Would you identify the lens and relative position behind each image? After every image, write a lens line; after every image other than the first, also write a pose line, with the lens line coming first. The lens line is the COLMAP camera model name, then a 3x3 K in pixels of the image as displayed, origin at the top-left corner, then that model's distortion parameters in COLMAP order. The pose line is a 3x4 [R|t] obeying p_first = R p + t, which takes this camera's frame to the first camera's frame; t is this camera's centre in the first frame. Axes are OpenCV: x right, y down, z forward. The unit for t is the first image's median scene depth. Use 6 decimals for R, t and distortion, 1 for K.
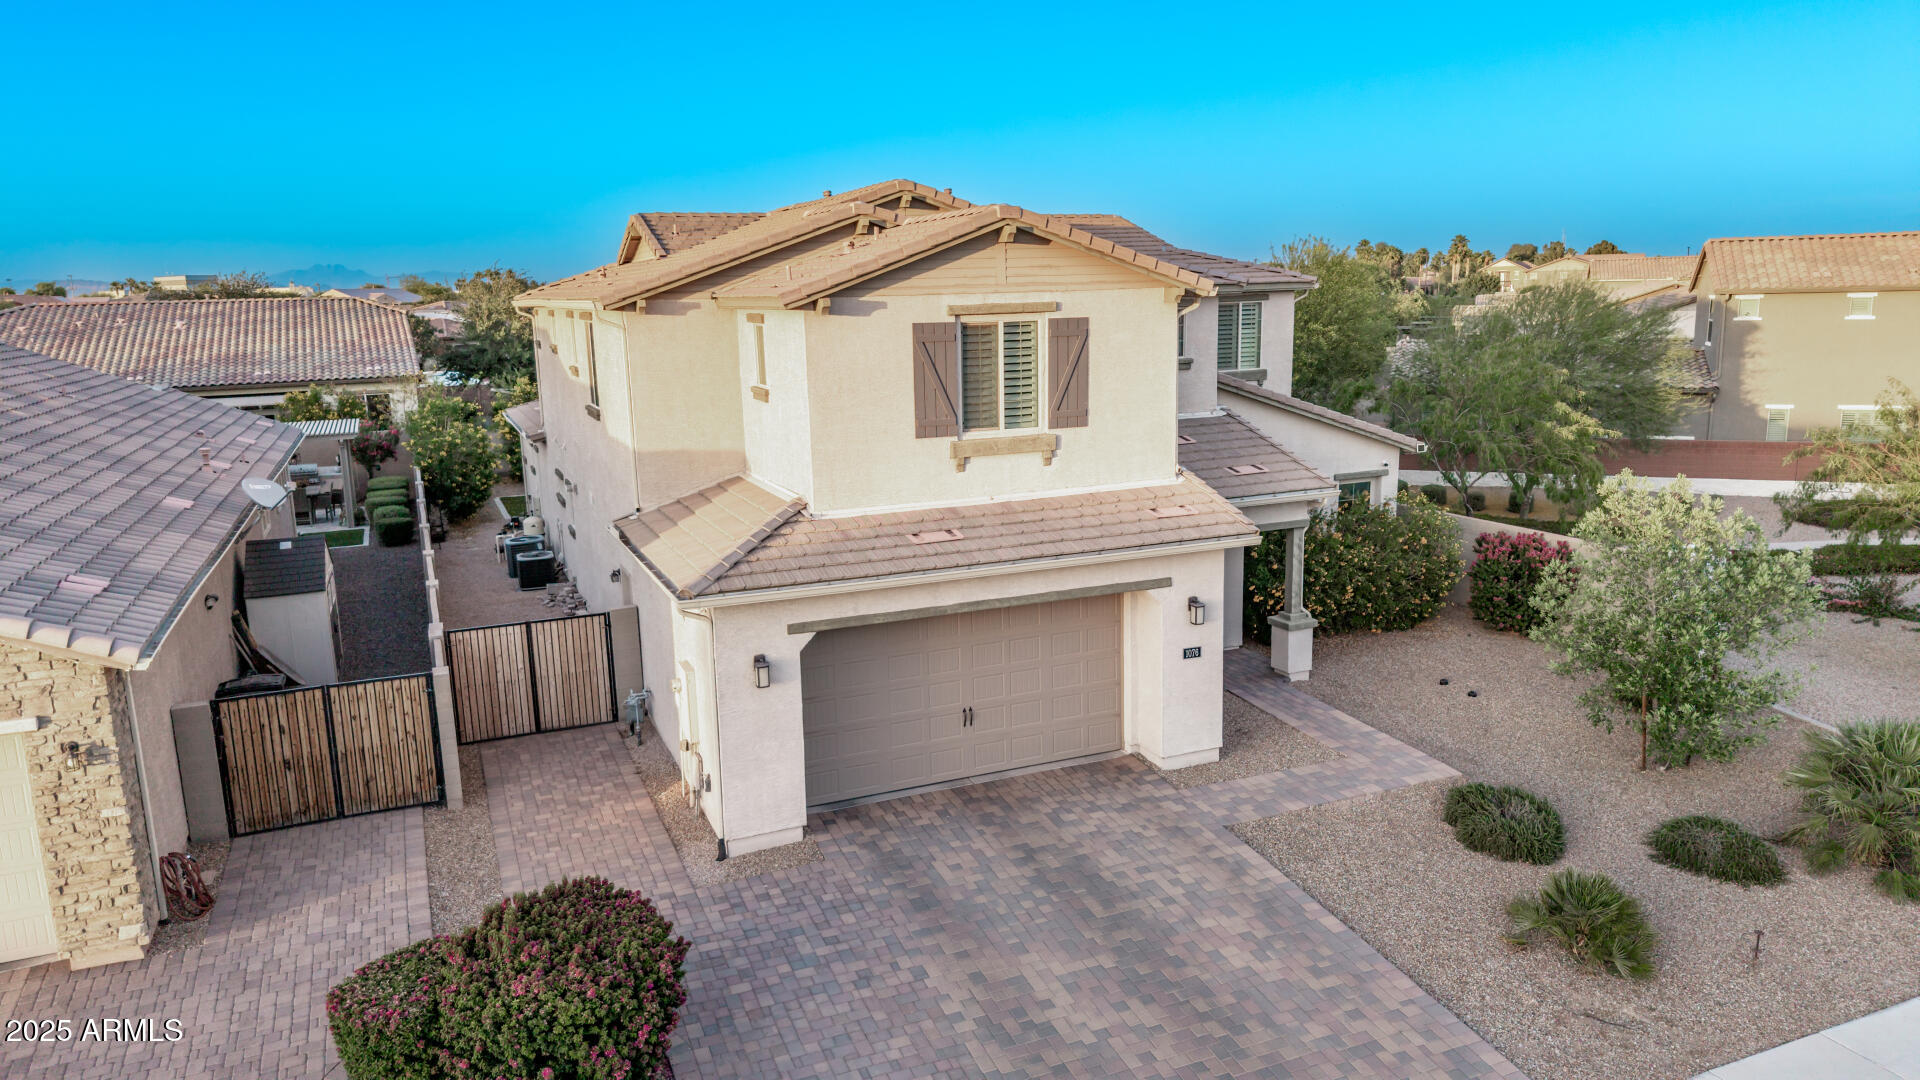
lens RADIAL K [[1283.7, 0, 963.2], [0, 1283.7, 527.2], [0, 0, 1]] dist [0.030989, -0.038675]
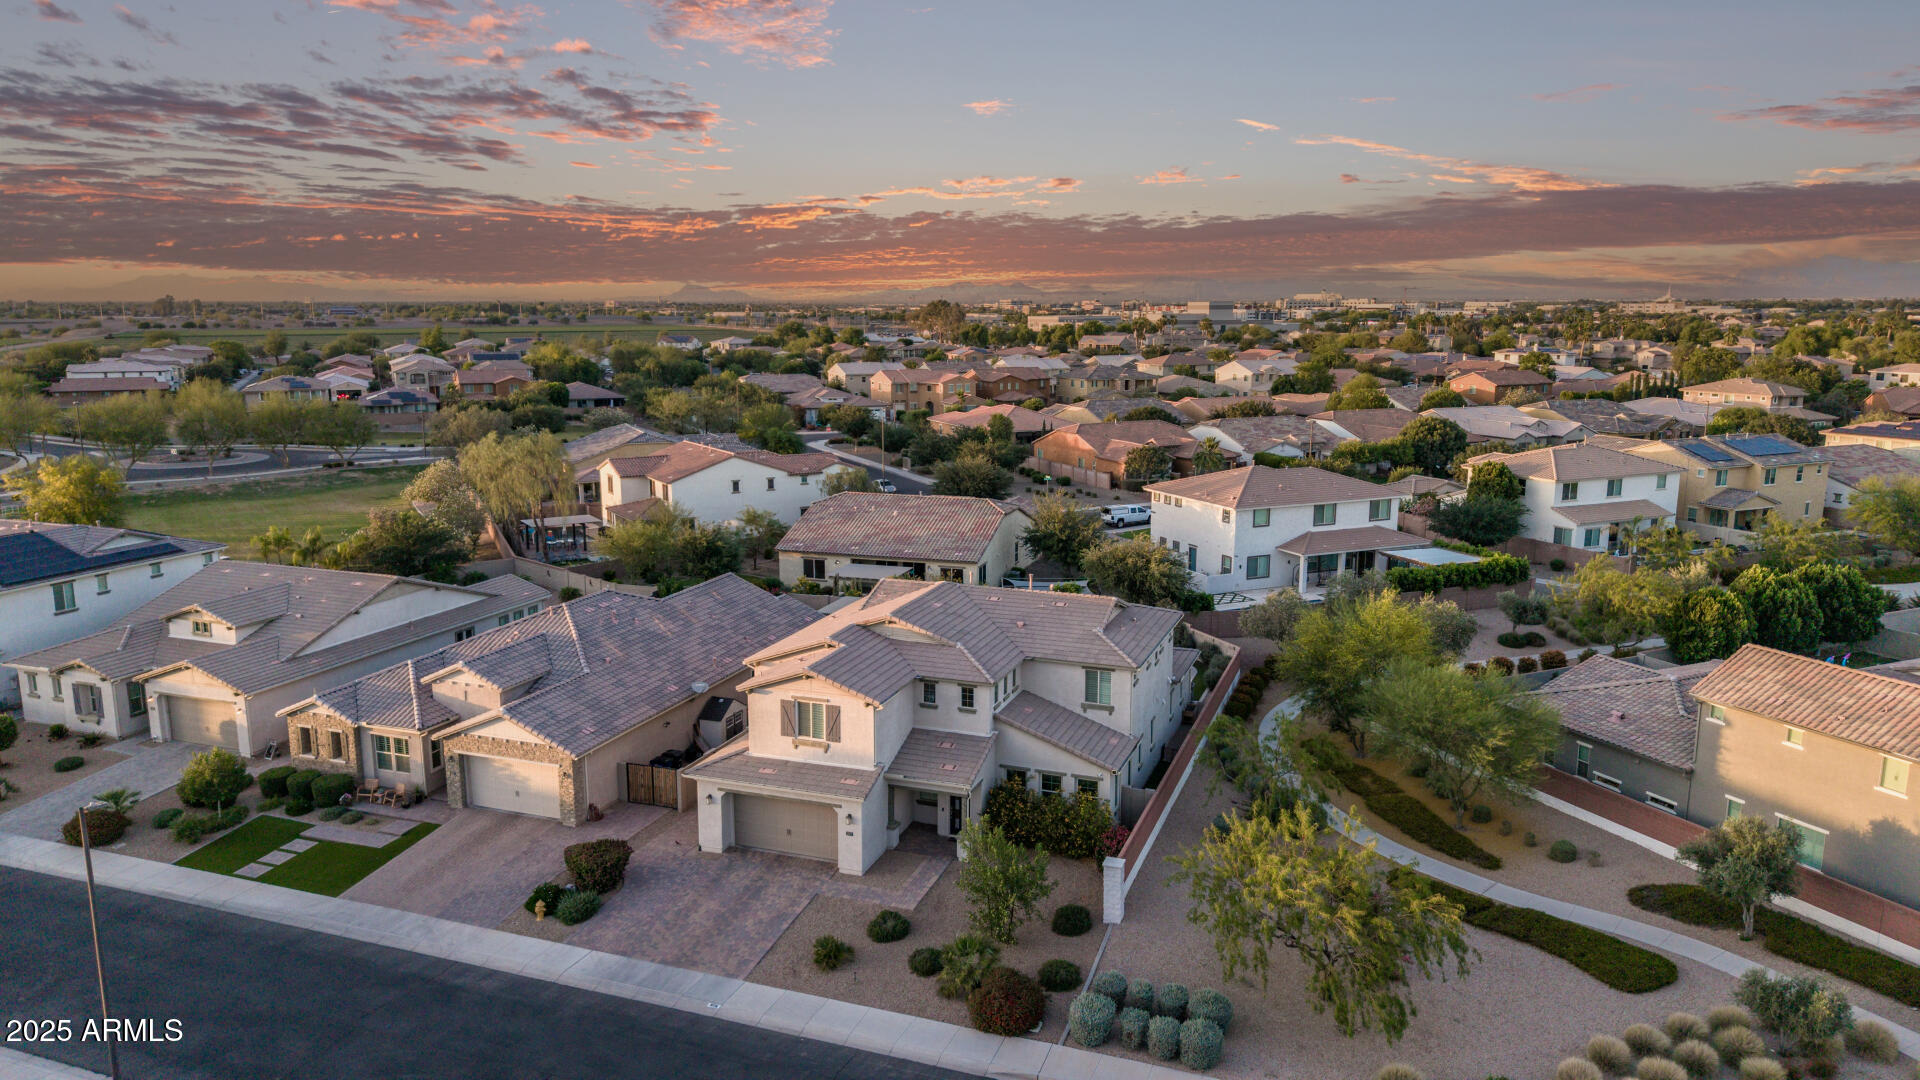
lens RADIAL K [[1283.7, 0, 972.0], [0, 1283.7, 491.8], [0, 0, 1]] dist [0.030989, -0.038675]
pose [[0.732120, 0.123287, -0.669926, 2.272937], [-0.141582, 0.989548, 0.027381, -0.792093], [0.666300, 0.074803, 0.741923, -0.997236]]
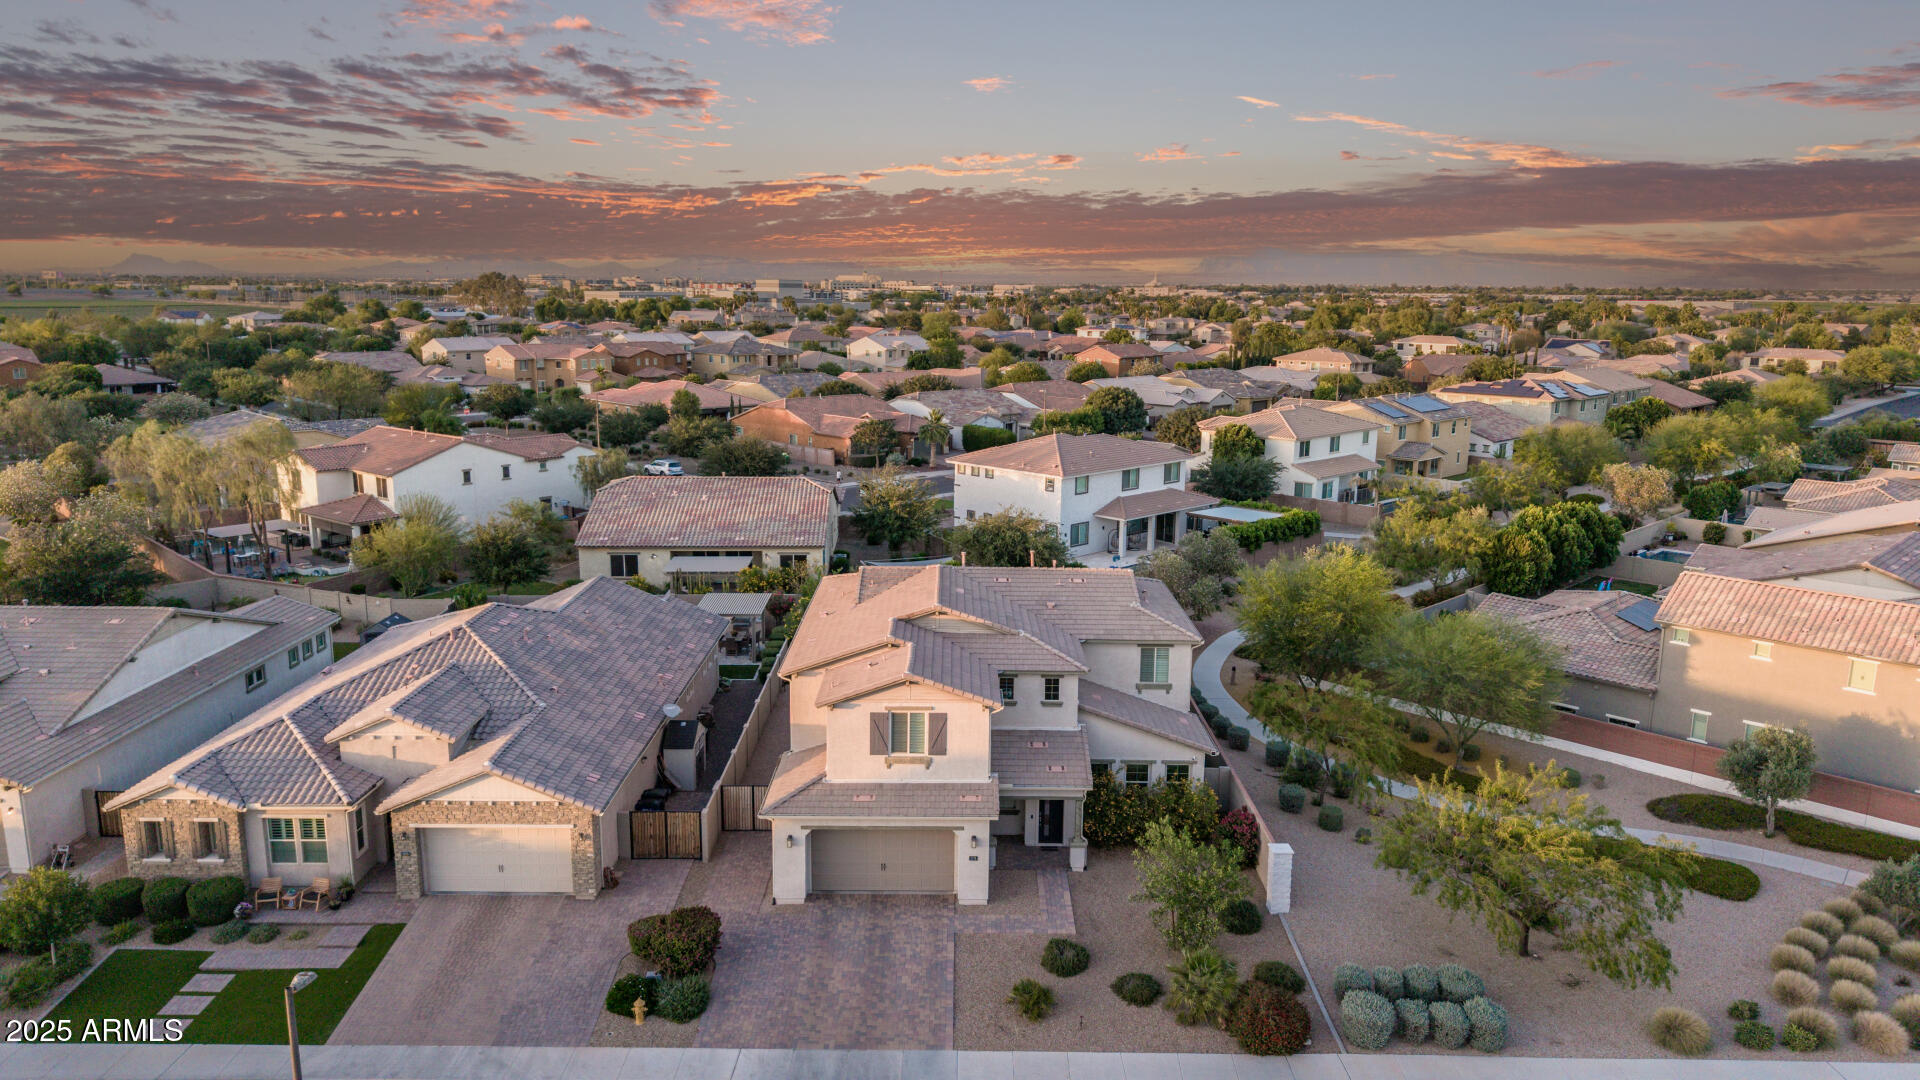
lens RADIAL K [[1283.7, 0, 967.6], [0, 1283.7, 496.7], [0, 0, 1]] dist [0.030989, -0.038675]
pose [[0.921852, 0.096074, -0.375446, 1.069312], [-0.102208, 0.994757, 0.003594, -0.618996], [0.373822, 0.035060, 0.926837, -1.337799]]
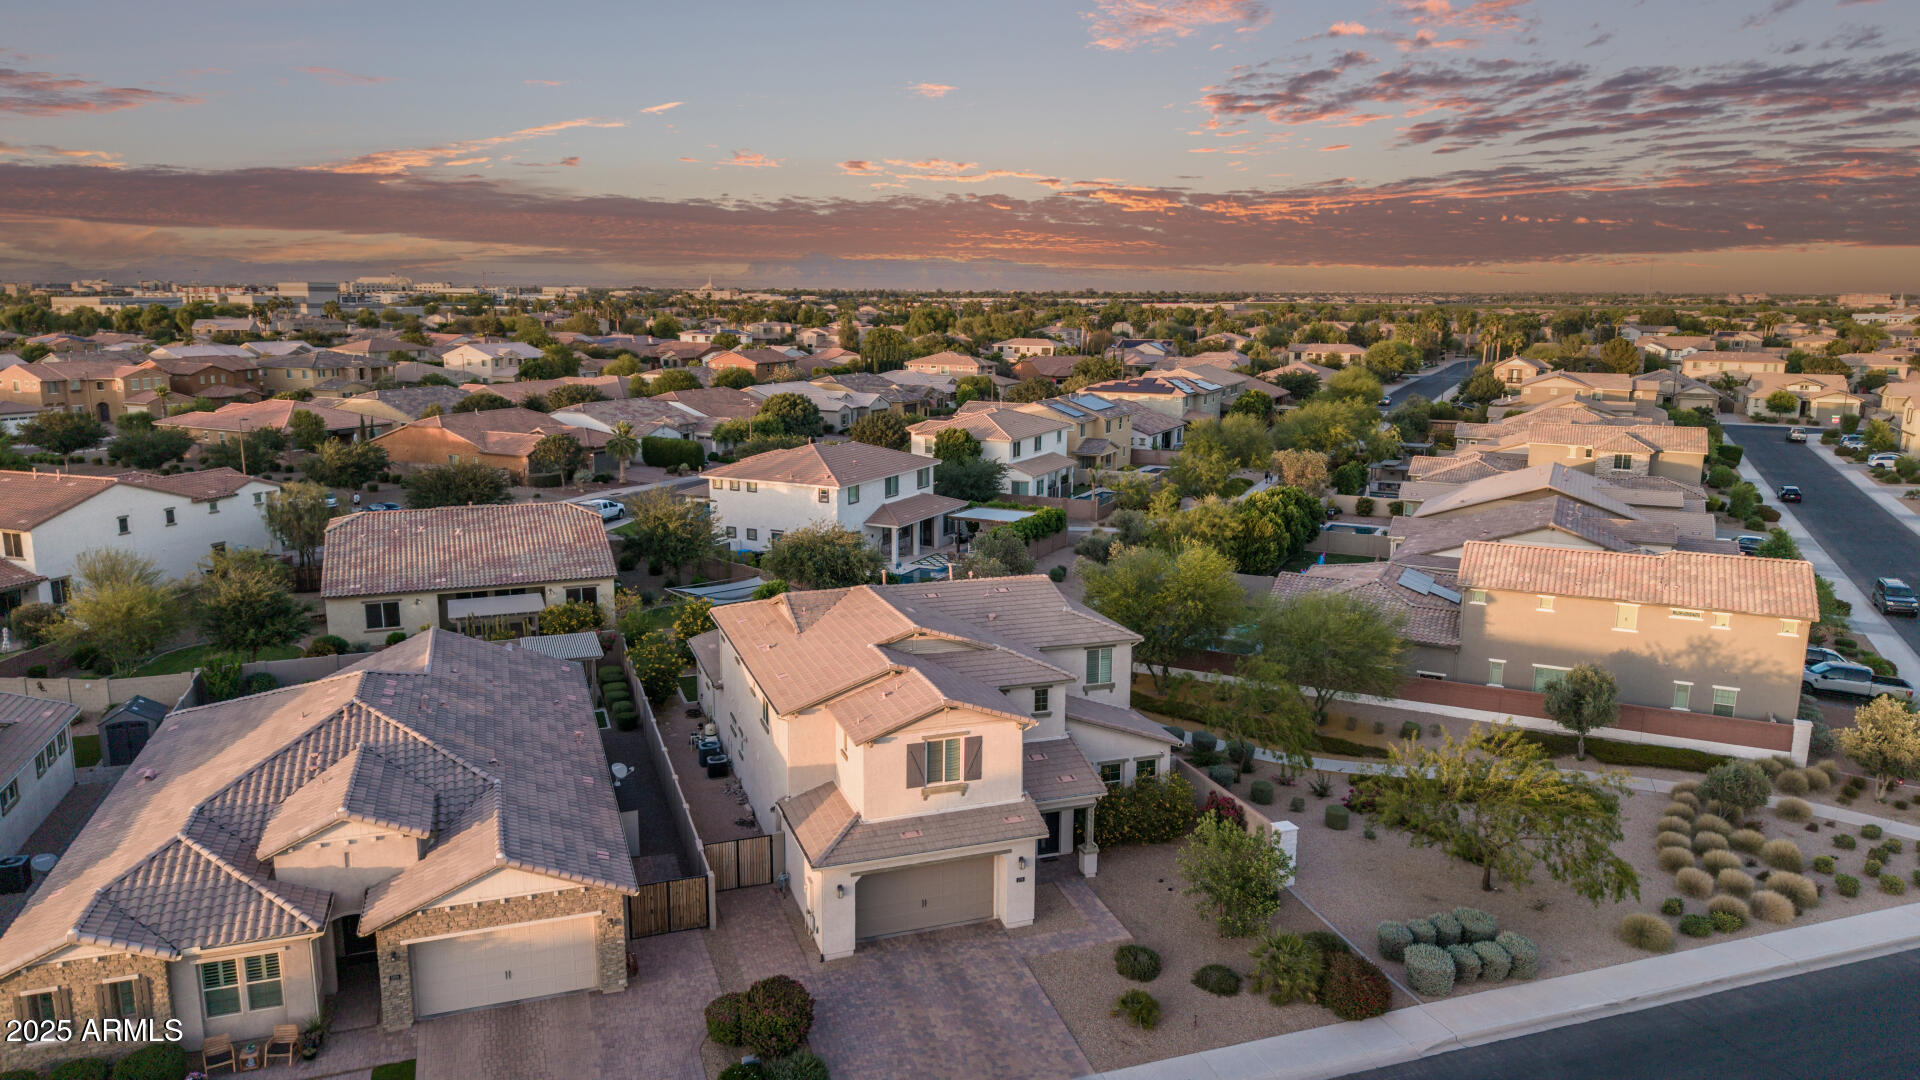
lens RADIAL K [[1283.7, 0, 969.3], [0, 1283.7, 494.8], [0, 0, 1]] dist [0.030989, -0.038675]
pose [[0.997985, 0.040874, -0.048528, 0.180848], [-0.042130, 0.998796, -0.025149, -0.580398], [0.047441, 0.027142, 0.998505, -1.478729]]
